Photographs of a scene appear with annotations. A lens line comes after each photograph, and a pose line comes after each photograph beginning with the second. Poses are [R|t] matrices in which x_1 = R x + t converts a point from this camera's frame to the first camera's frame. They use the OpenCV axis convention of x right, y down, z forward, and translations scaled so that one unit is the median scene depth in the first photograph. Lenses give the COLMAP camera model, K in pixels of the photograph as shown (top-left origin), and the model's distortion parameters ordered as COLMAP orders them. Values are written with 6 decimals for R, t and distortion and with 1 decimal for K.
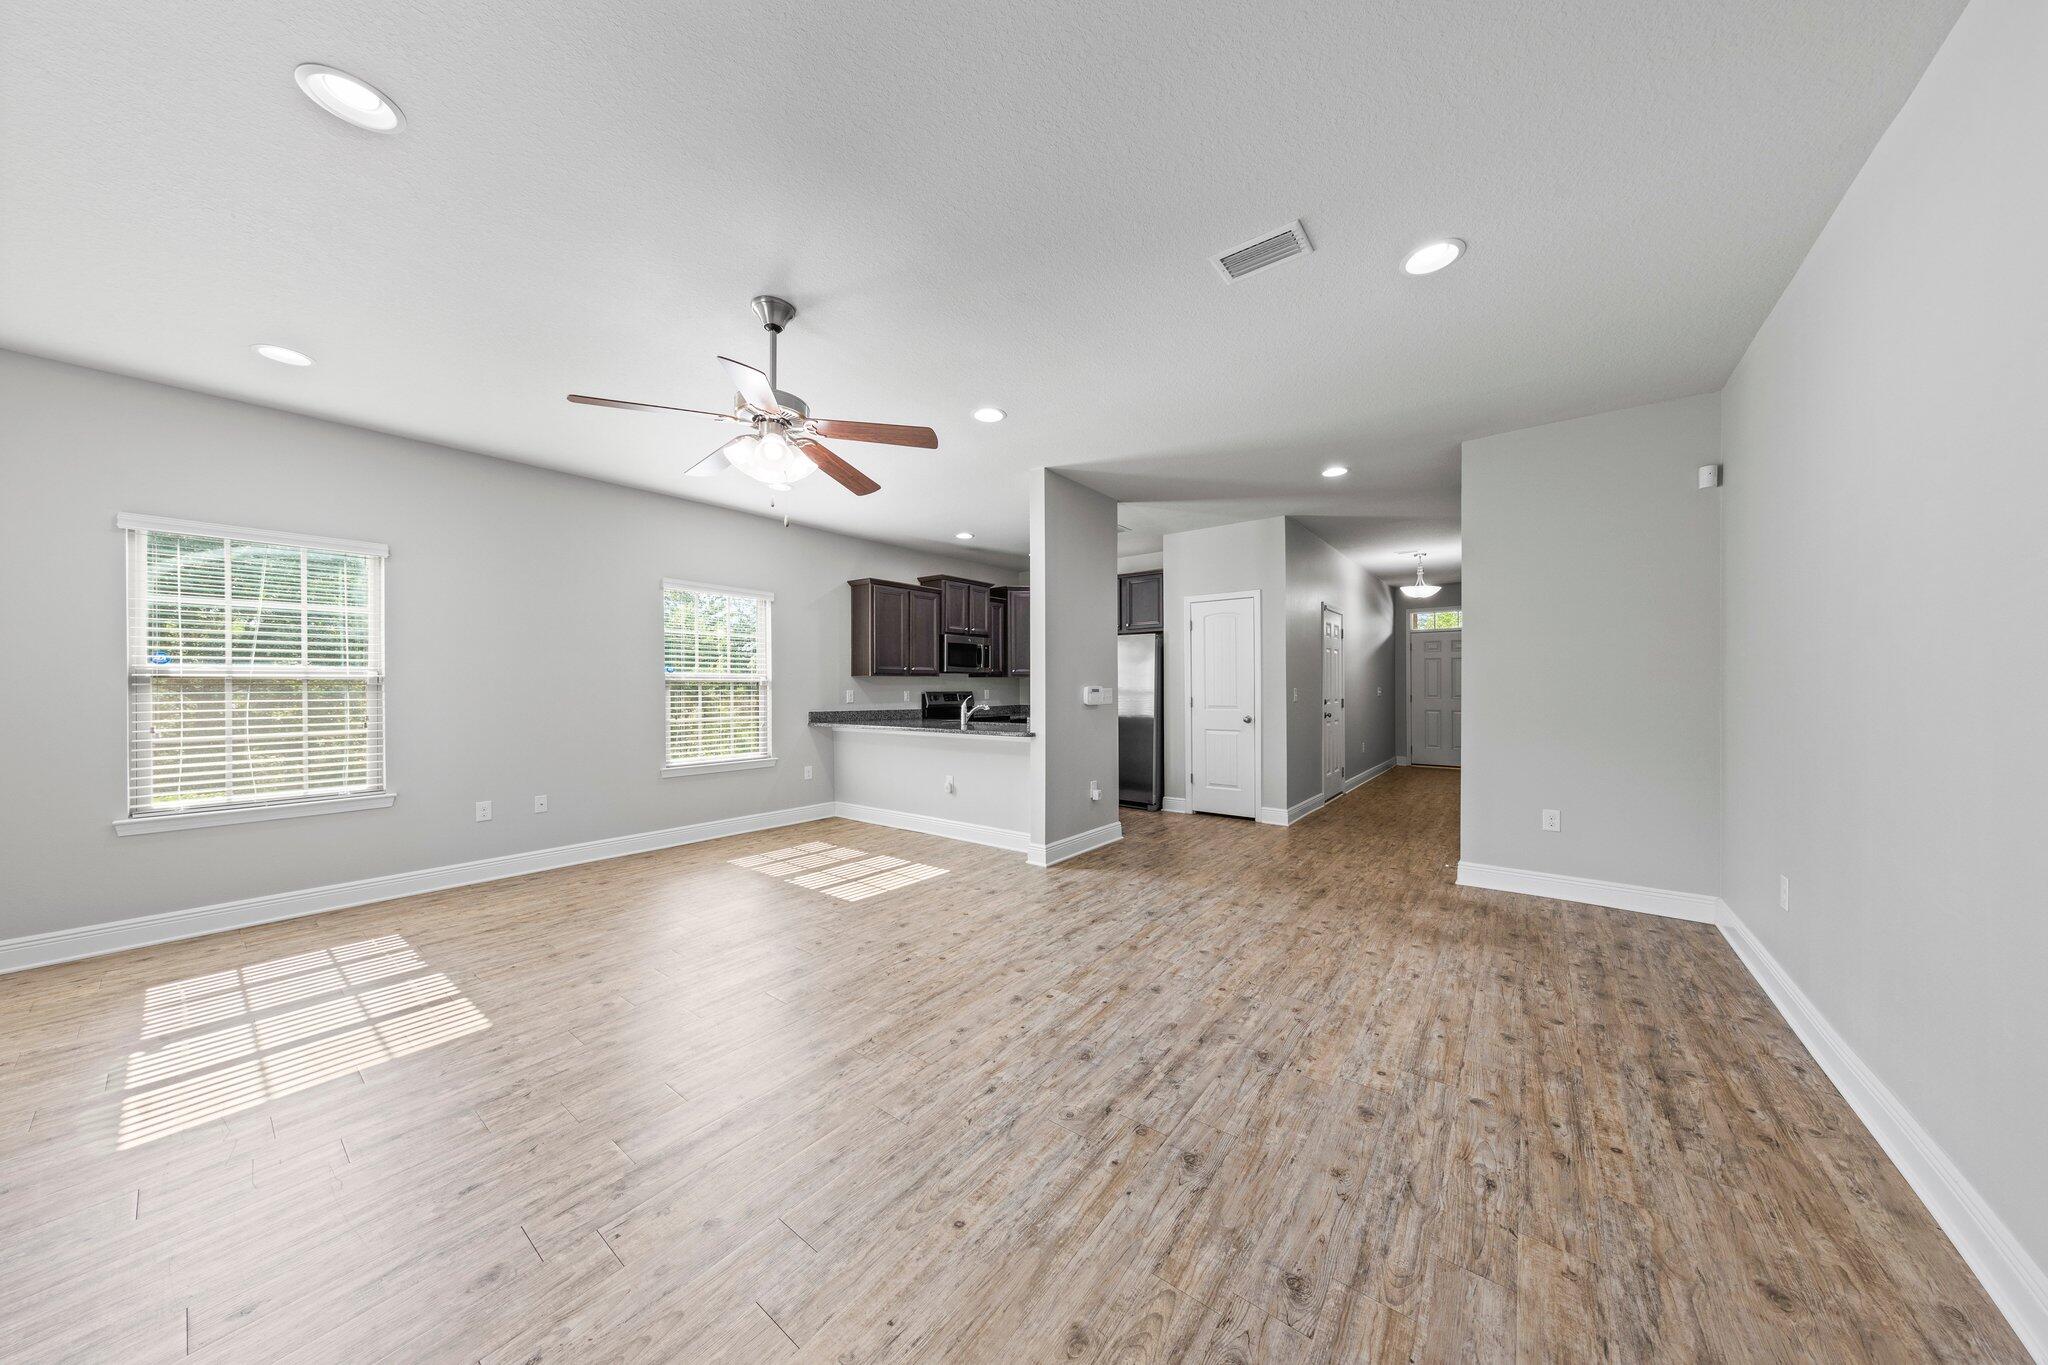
lens RADIAL K [[644.6, 0, 1024.0], [0, 644.6, 688.2], [0, 0, 1]] dist [0.006164, -0.000481]
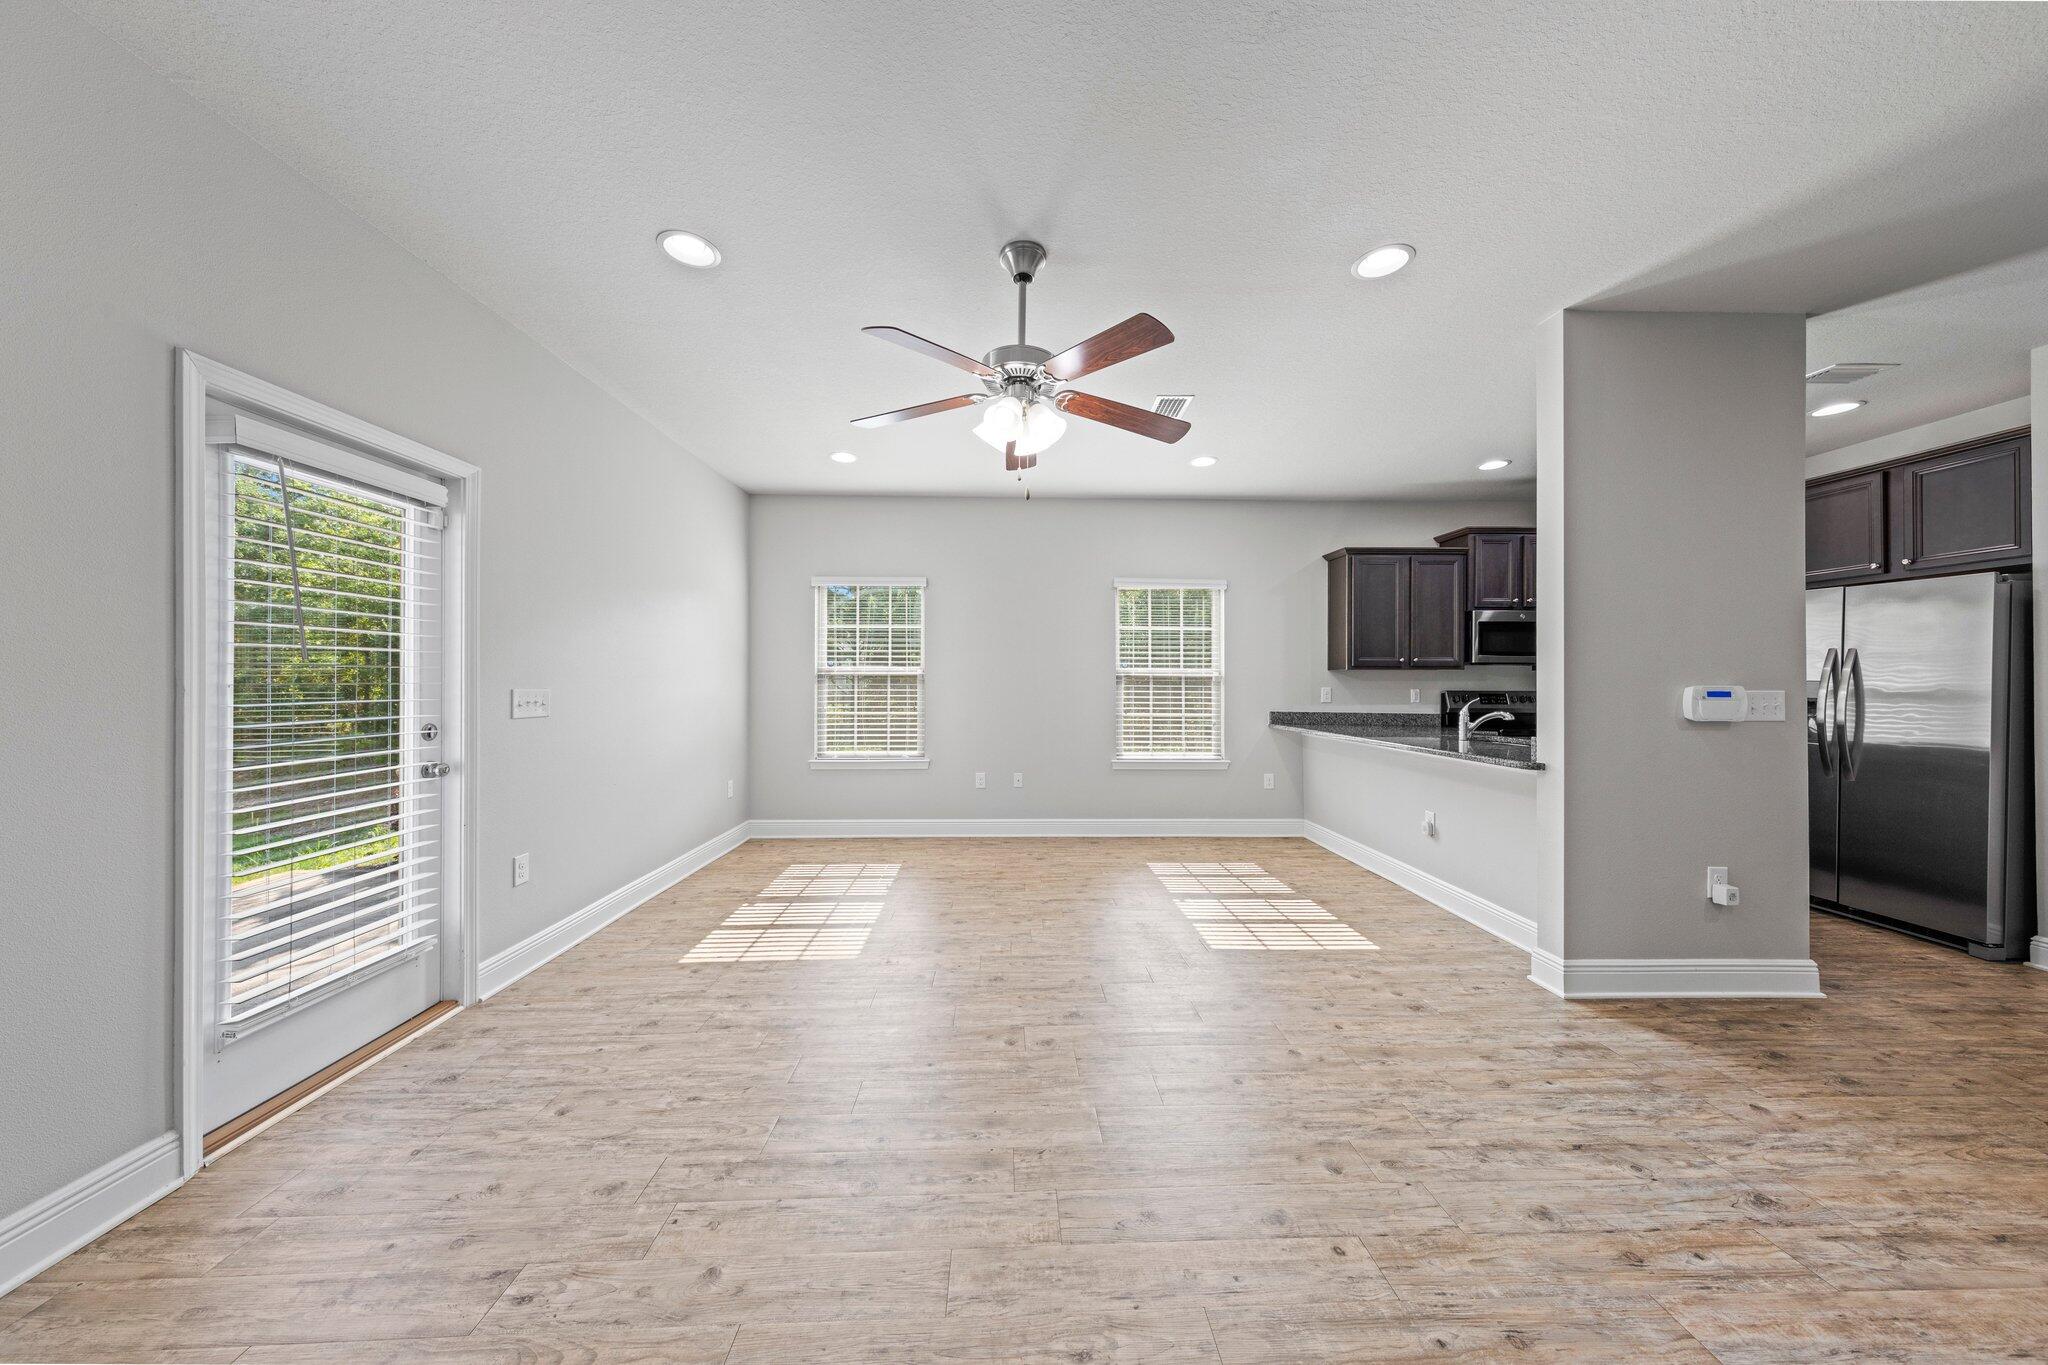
lens RADIAL K [[644.6, 0, 1018.6], [0, 644.6, 677.8], [0, 0, 1]] dist [0.006164, -0.000481]
pose [[0.640340, 0.001037, -0.768090, 0.162993], [-0.007221, 0.999963, -0.004670, -0.003195], [0.768057, 0.008537, 0.640324, 0.244792]]
